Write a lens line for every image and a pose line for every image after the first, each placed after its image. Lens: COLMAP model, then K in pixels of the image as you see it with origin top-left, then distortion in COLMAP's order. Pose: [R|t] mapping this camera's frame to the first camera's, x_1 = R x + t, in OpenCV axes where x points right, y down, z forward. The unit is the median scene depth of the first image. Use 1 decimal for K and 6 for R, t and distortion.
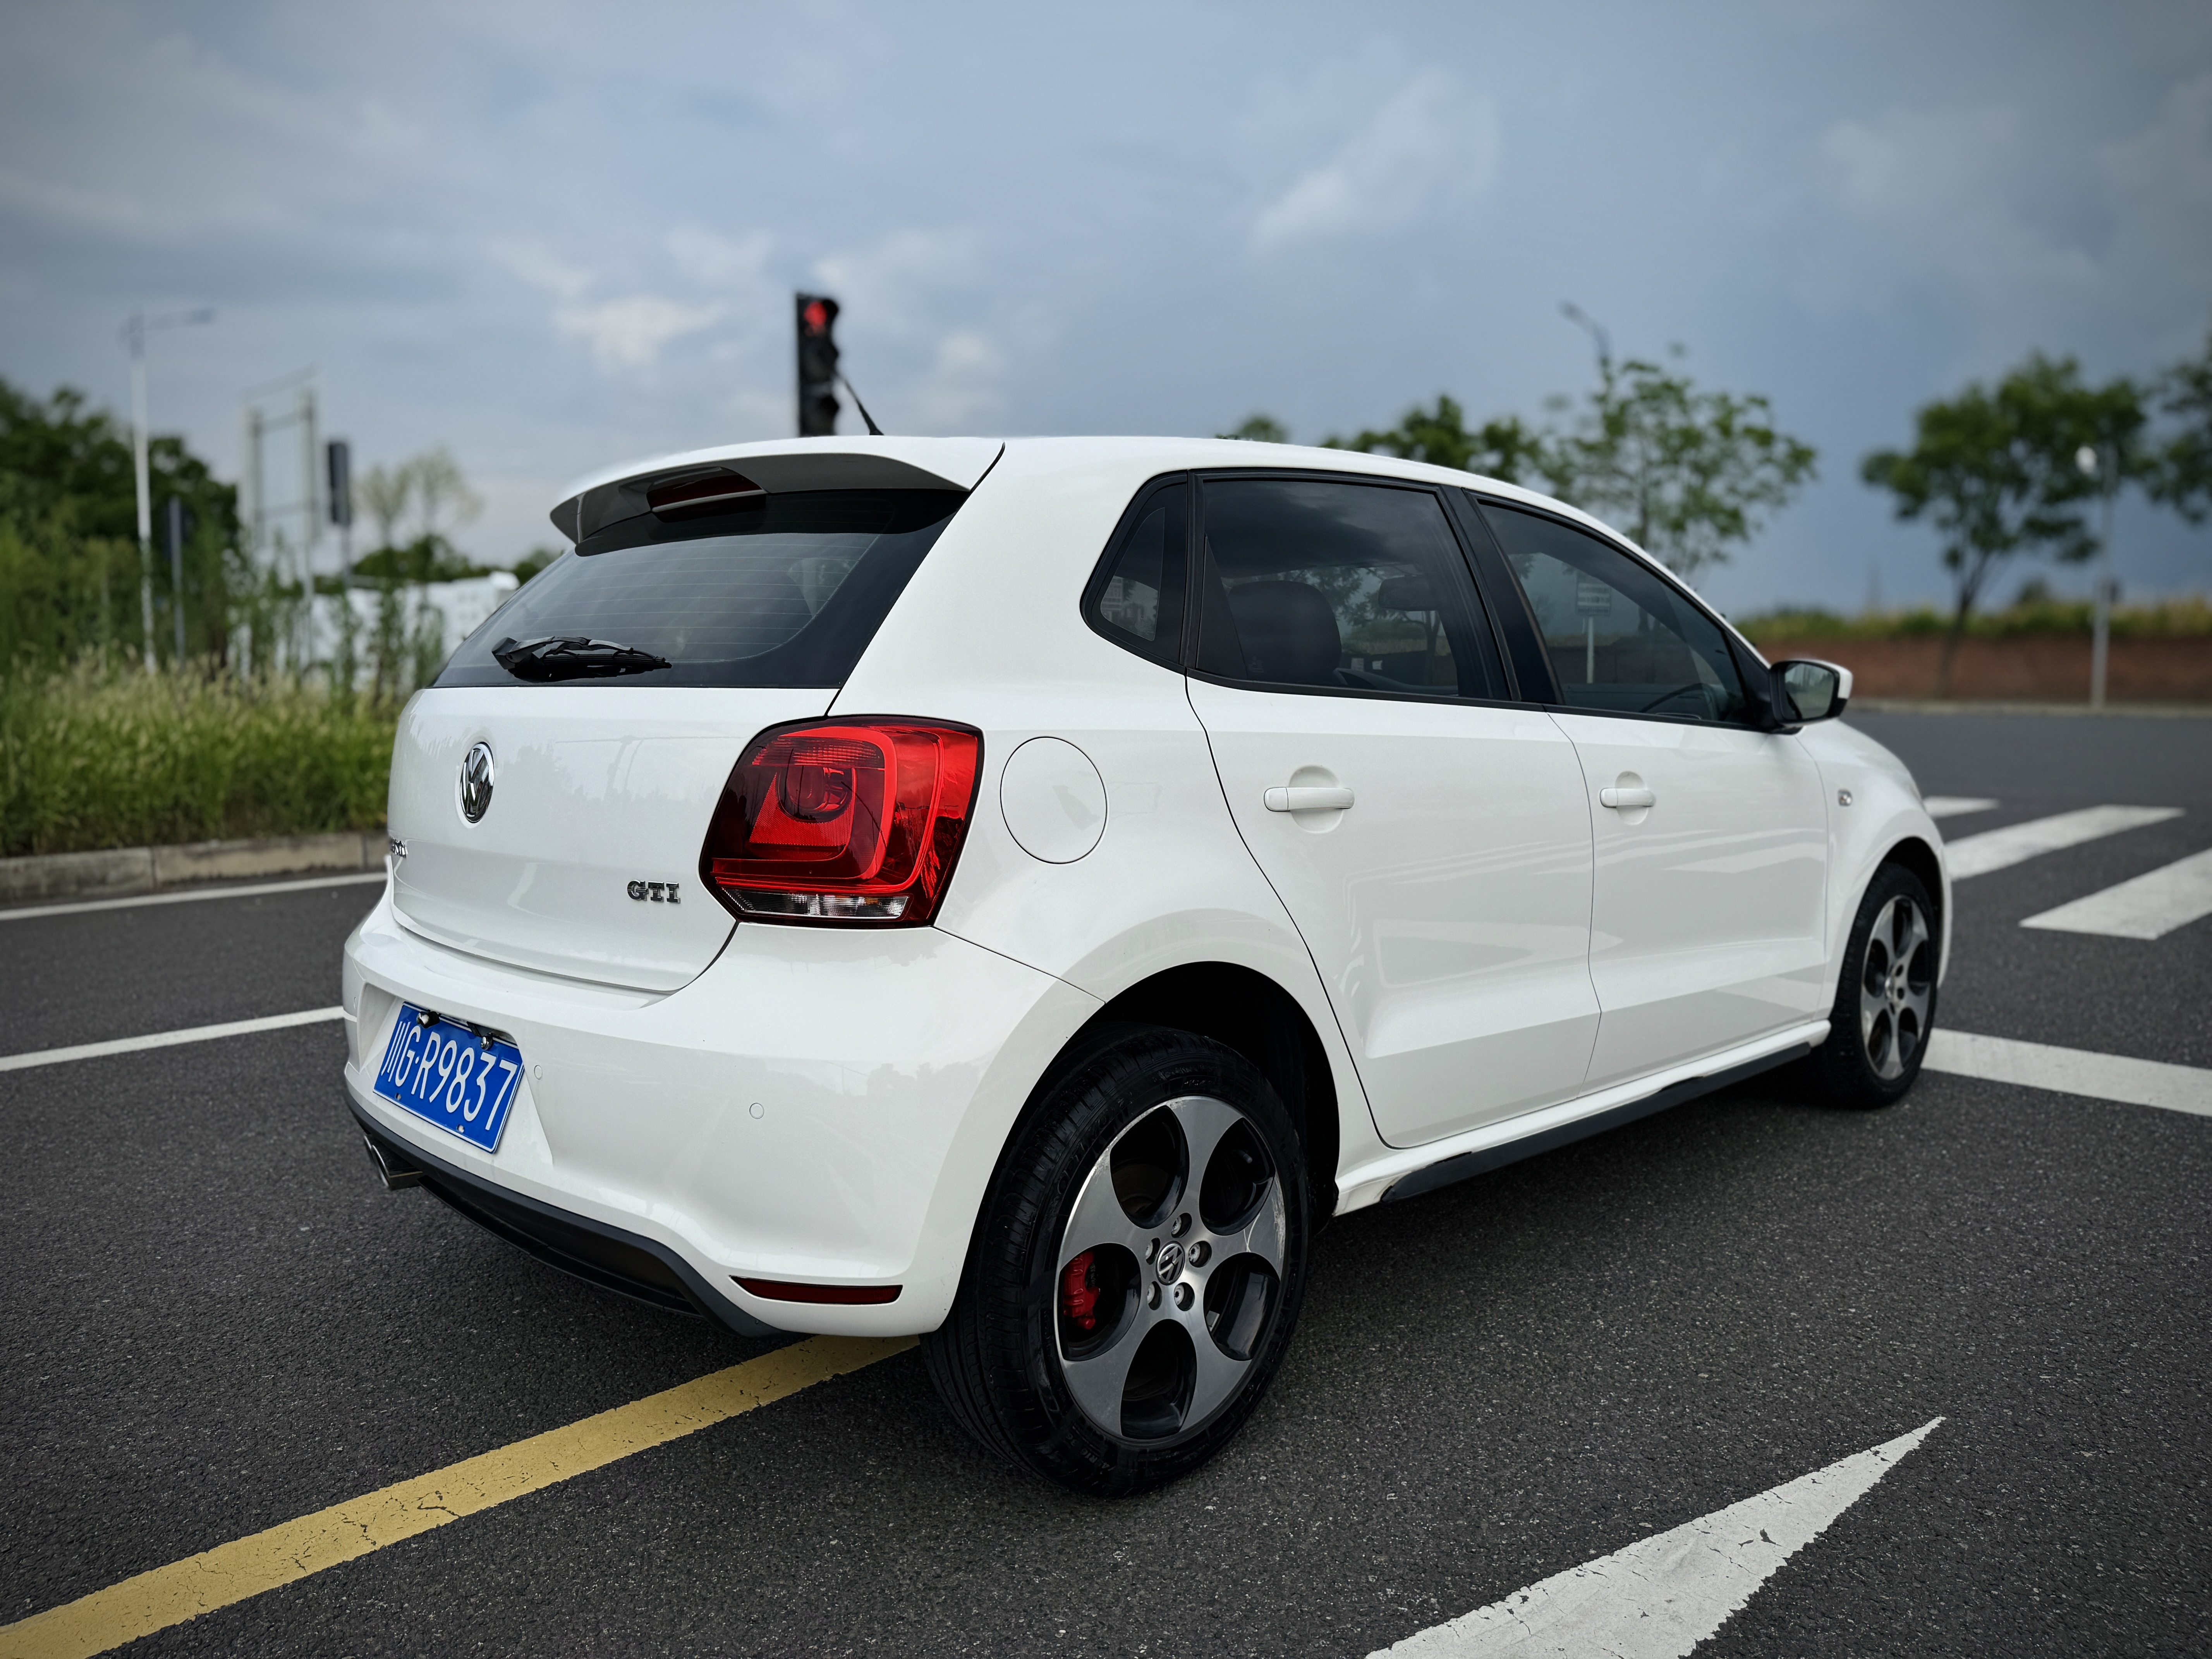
lens RADIAL K [[1561.1, 0, 1113.6], [0, 1561.1, 771.2], [0, 0, 1]] dist [0.009837, -0.004703]
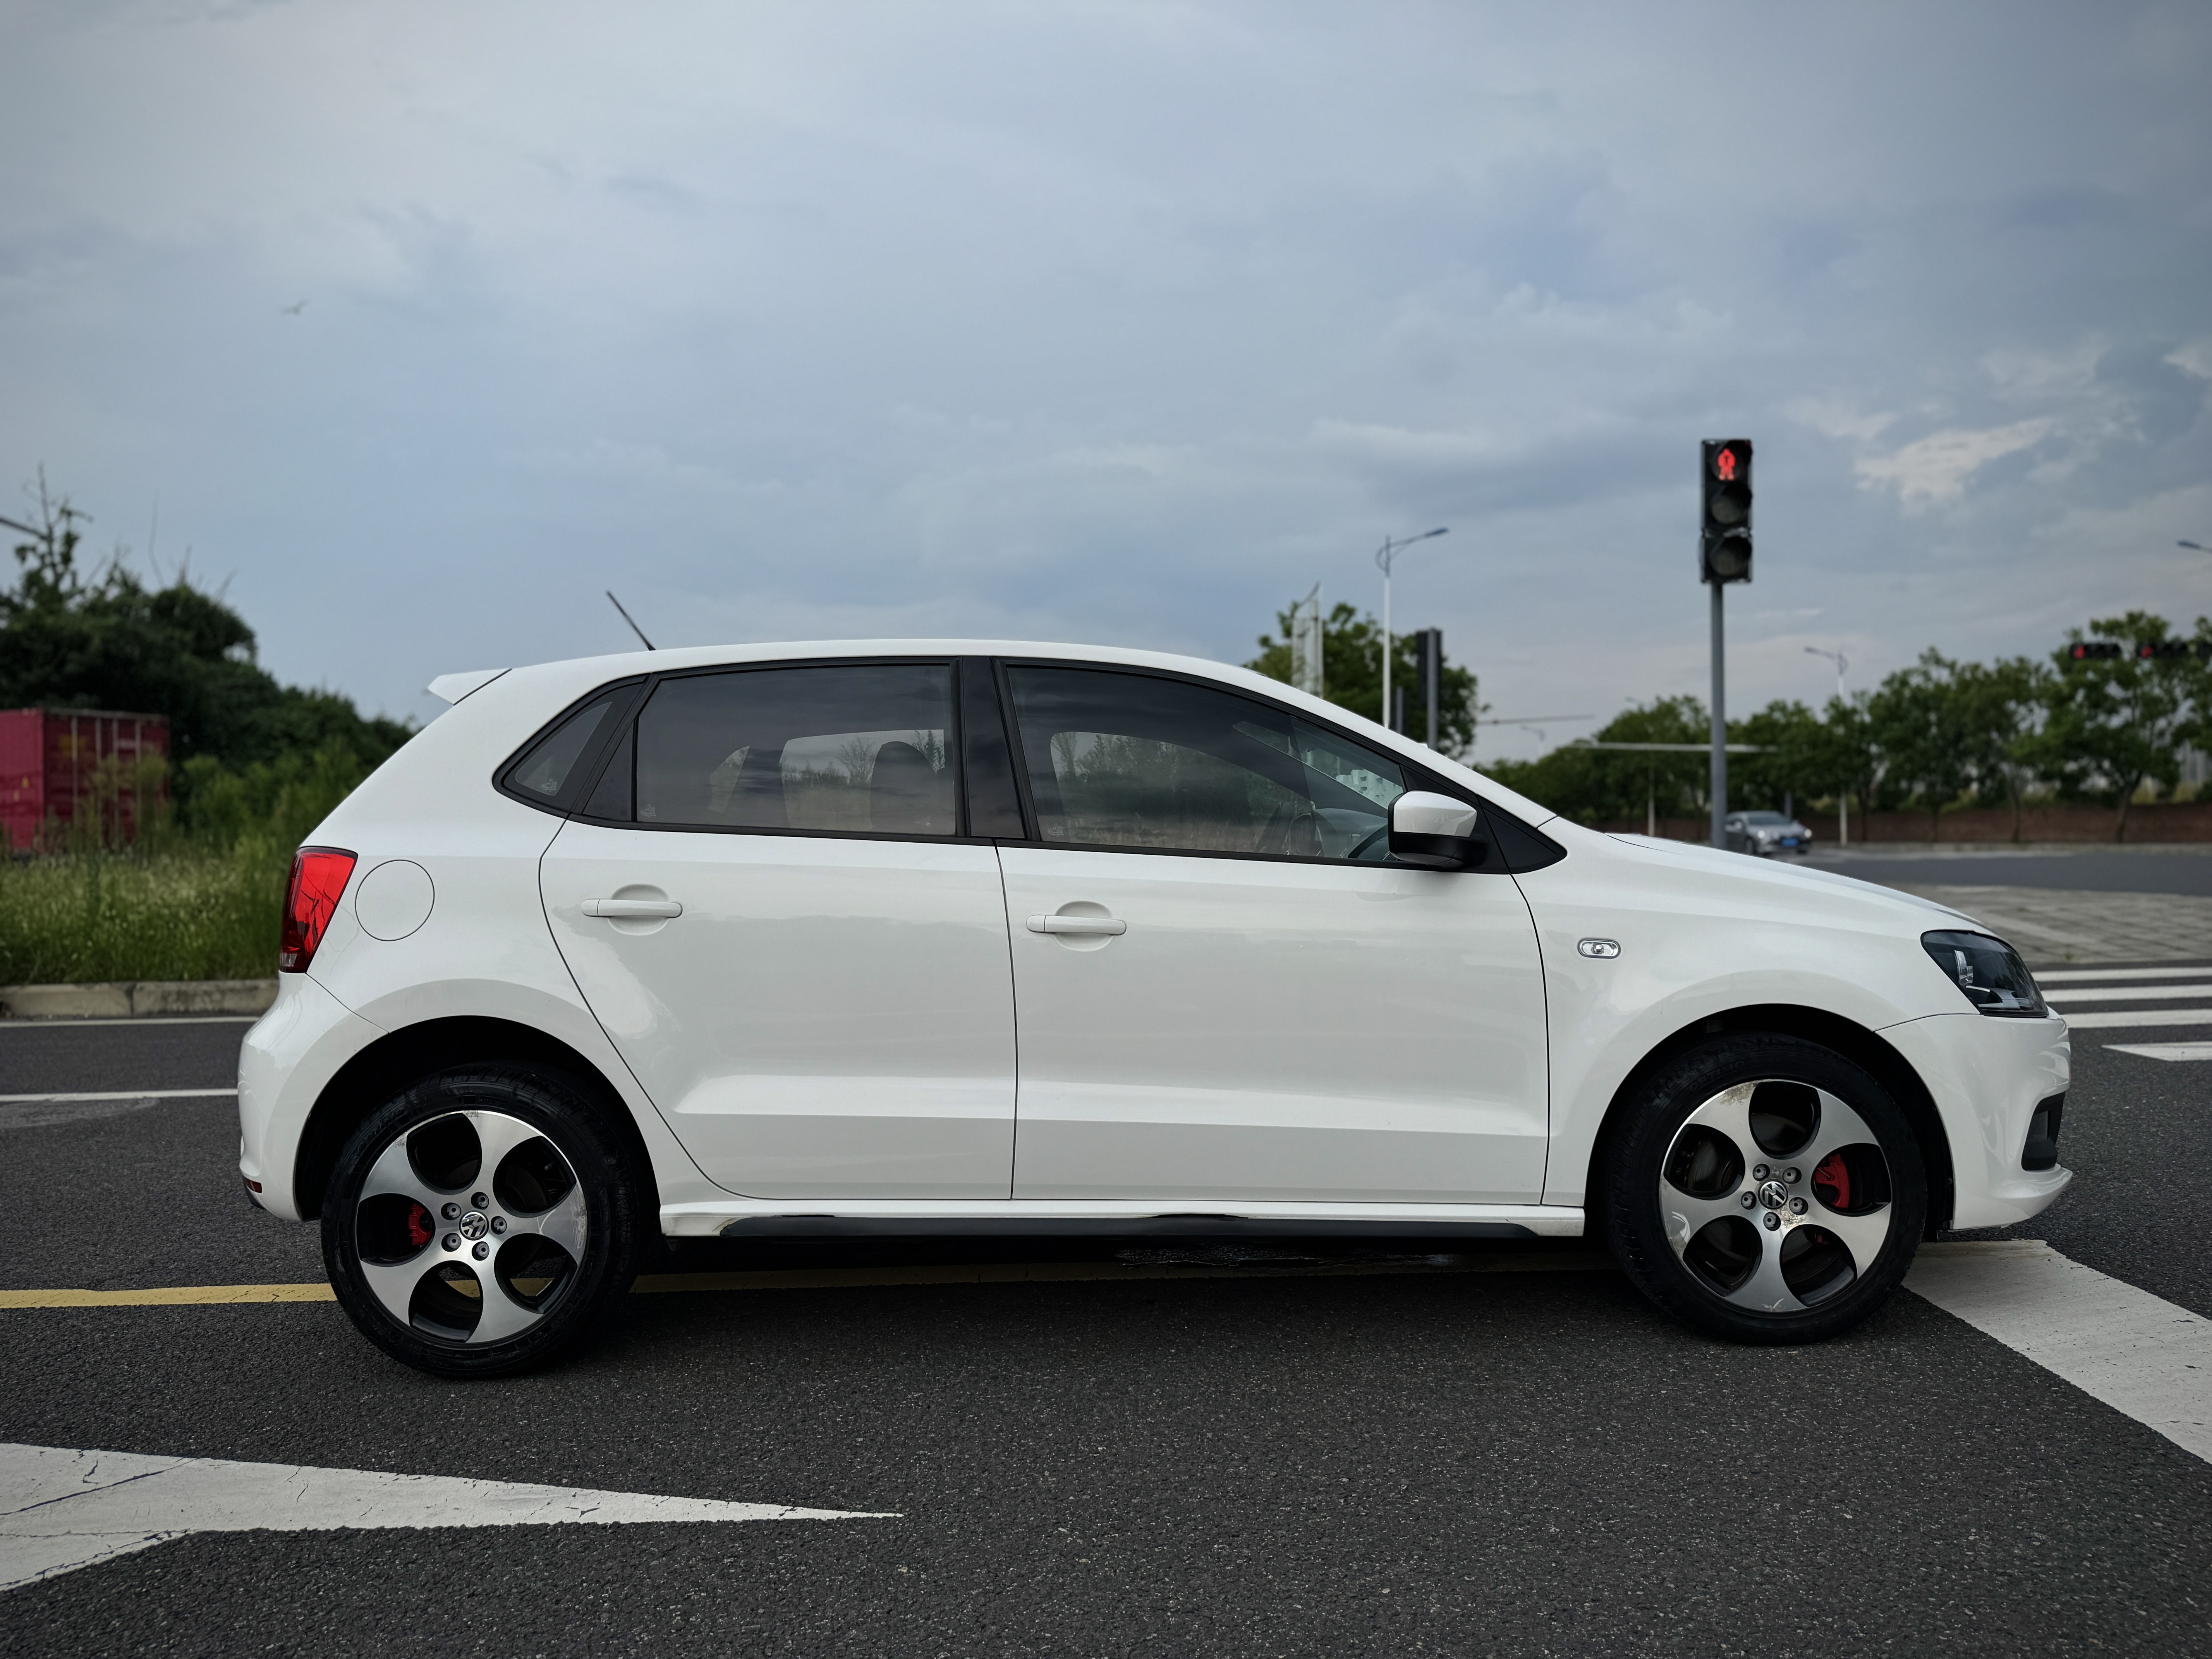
lens RADIAL K [[1538.0, 0, 1106.0], [0, 1538.0, 829.5], [0, 0, 1]] dist [0.013842, -0.002976]
pose [[0.722115, -0.016426, -0.691577, 1.168019], [-0.027403, 0.998254, -0.052323, 0.006059], [0.691230, 0.056735, 0.720405, 0.284314]]
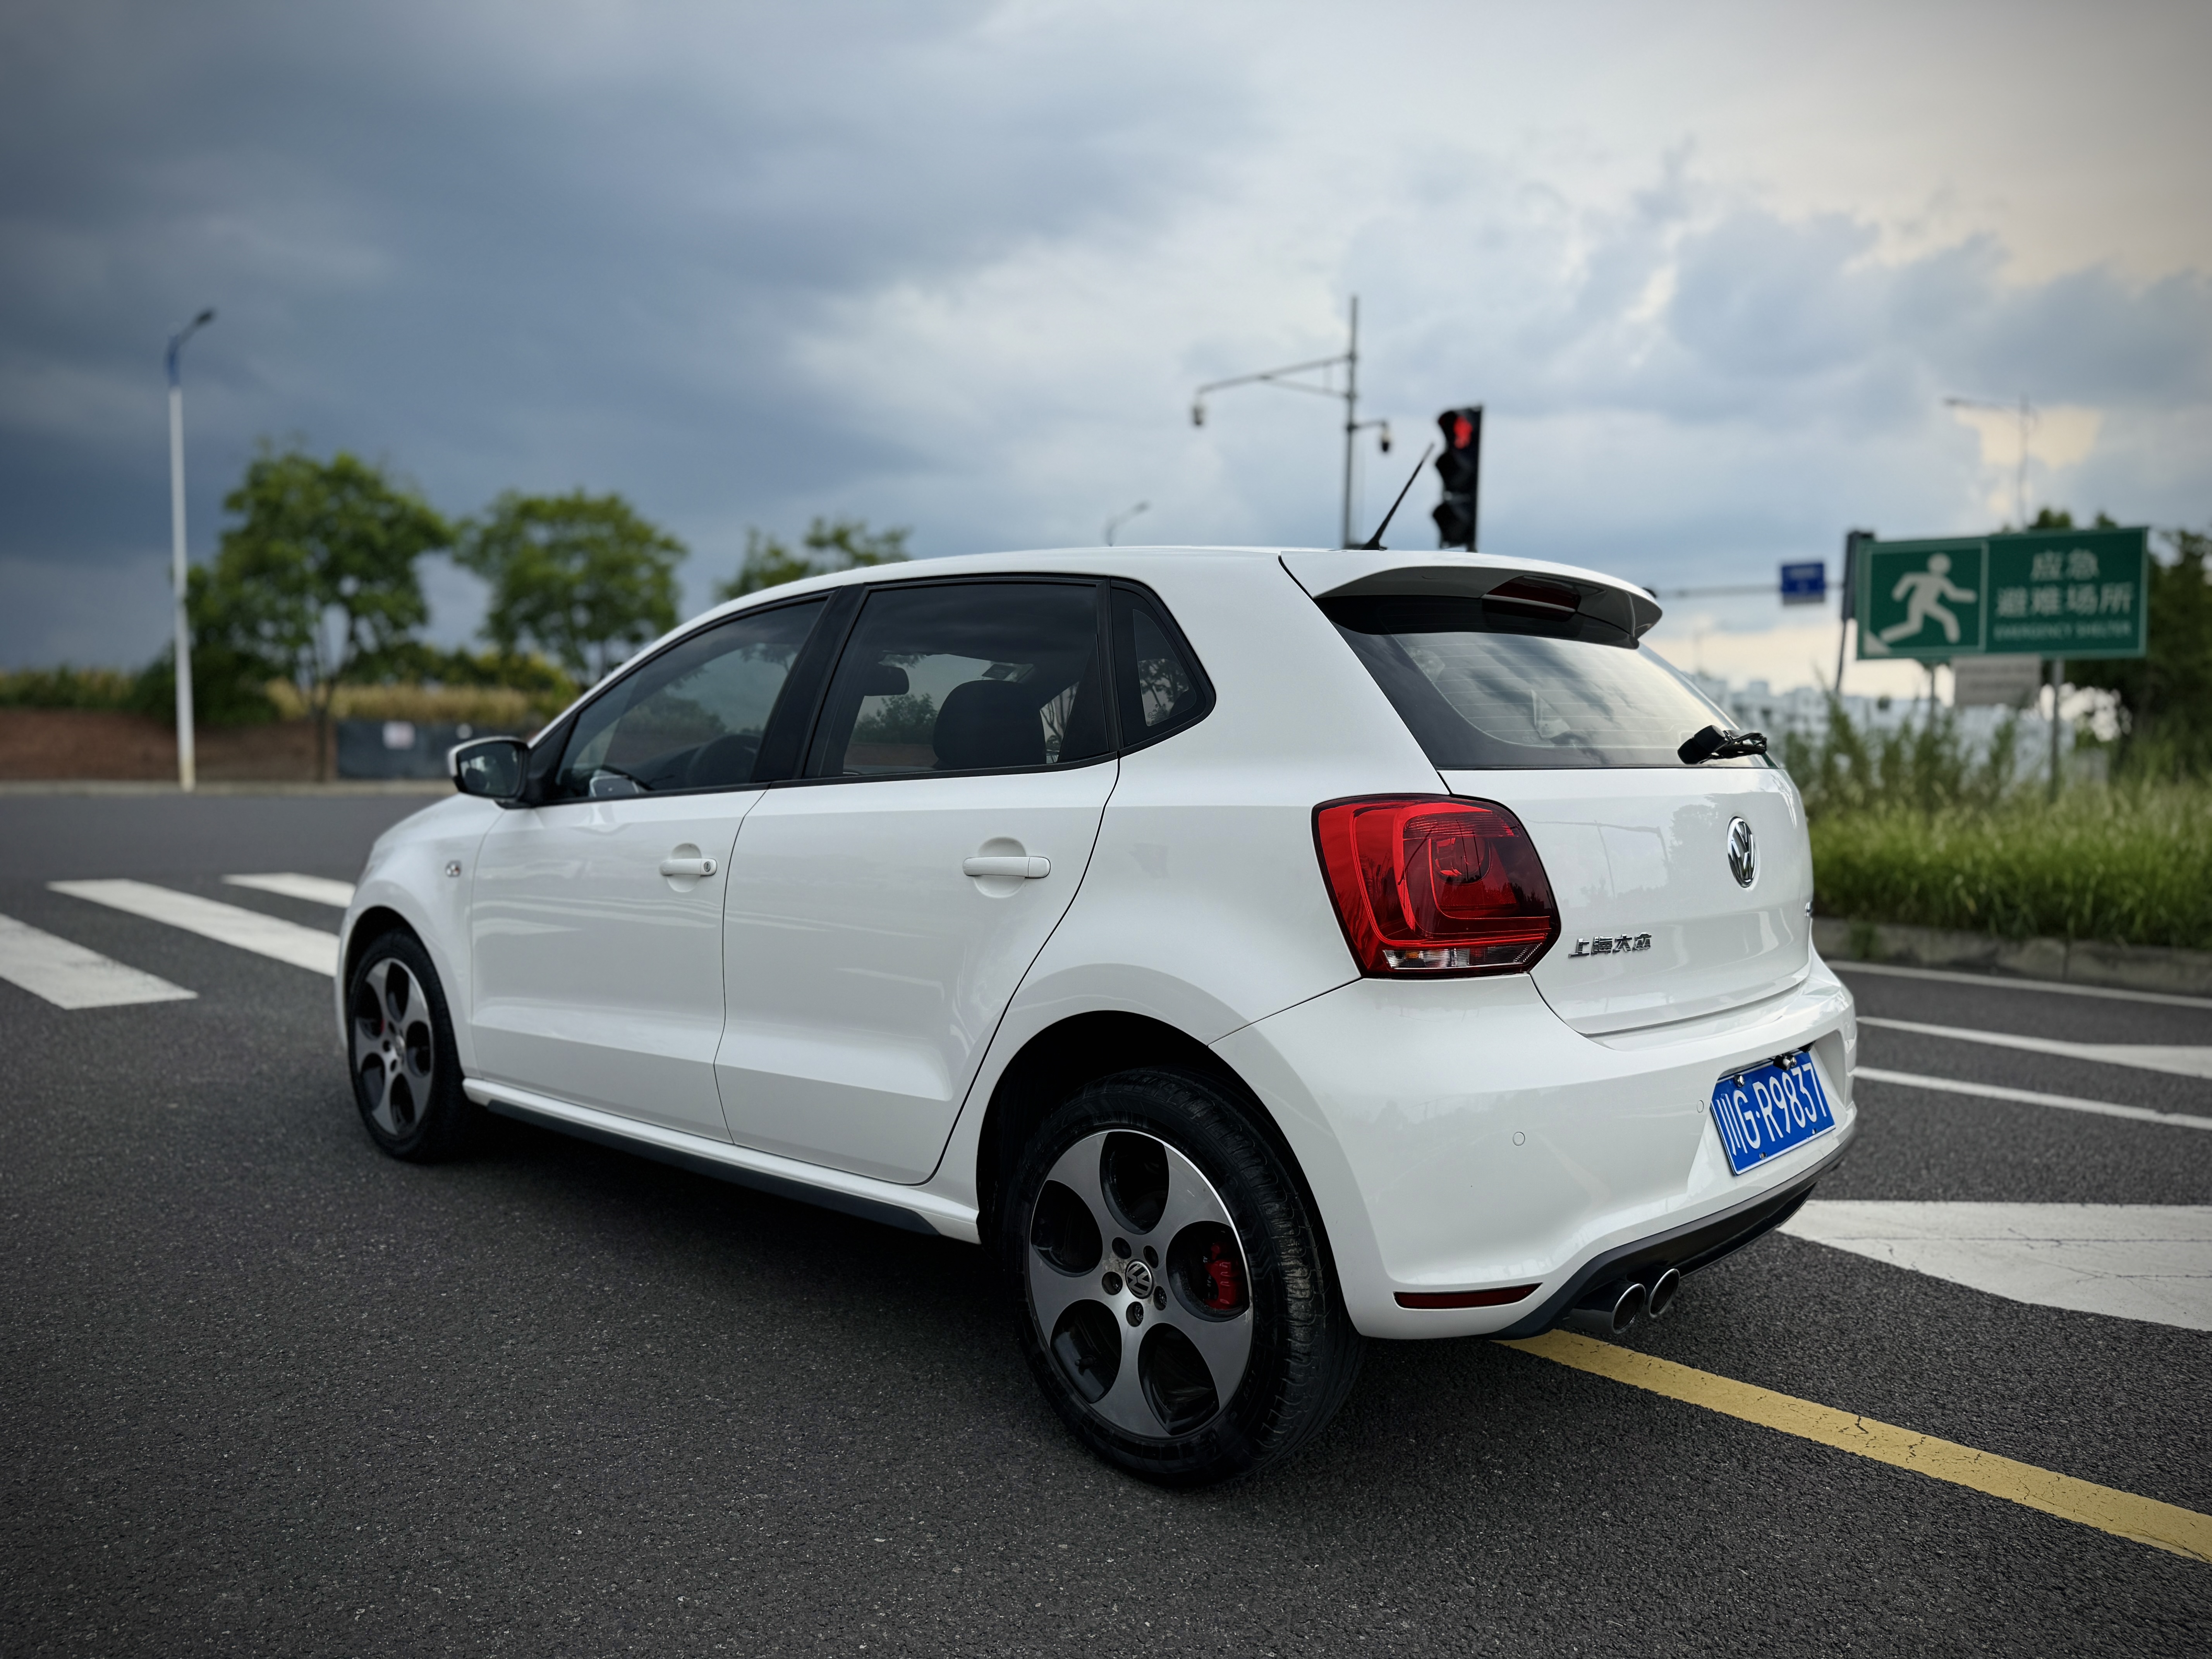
lens RADIAL K [[1542.4, 0, 1112.7], [0, 1542.4, 781.0], [0, 0, 1]] dist [0.047215, -0.000605]
pose [[-0.065074, -0.003779, 0.997873, -1.319290], [0.043057, 0.999051, 0.006592, -0.065014], [-0.996951, 0.043394, -0.064849, 1.328644]]
